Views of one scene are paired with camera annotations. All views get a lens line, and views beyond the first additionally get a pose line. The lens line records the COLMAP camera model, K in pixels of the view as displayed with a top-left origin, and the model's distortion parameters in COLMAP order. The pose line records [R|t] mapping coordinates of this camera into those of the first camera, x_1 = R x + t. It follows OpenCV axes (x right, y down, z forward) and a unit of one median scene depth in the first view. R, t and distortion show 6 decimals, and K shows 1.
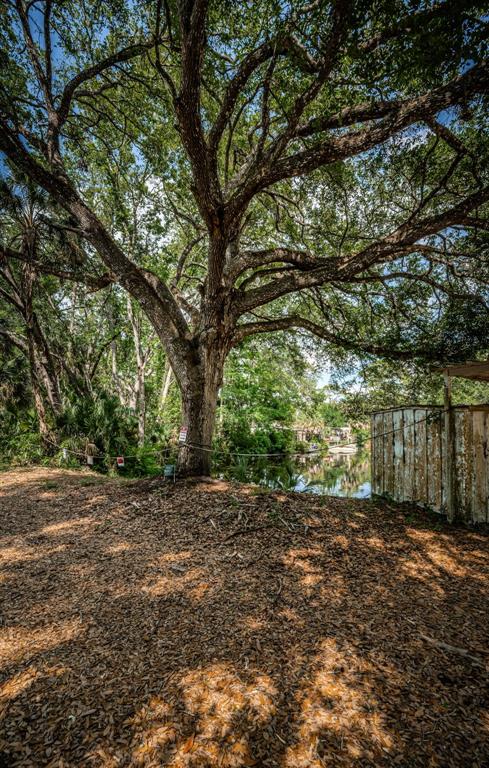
lens RADIAL K [[305.7, 0, 241.0], [0, 305.7, 423.5], [0, 0, 1]] dist [-0.004073, -0.003511]
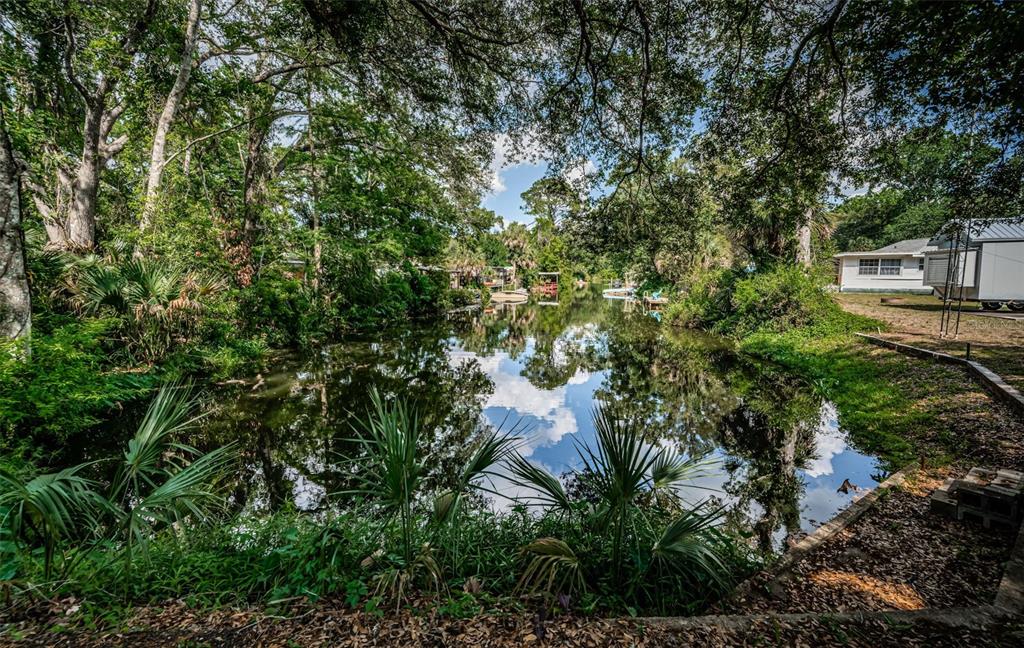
lens RADIAL K [[392.4, 0, 516.3], [0, 392.4, 304.2], [0, 0, 1]] dist [0.000610, -0.001287]
pose [[0.926025, -0.050481, 0.374072, -0.016672], [0.009886, 0.993920, 0.109656, 0.004604], [-0.377333, -0.097846, 0.920894, 0.820684]]
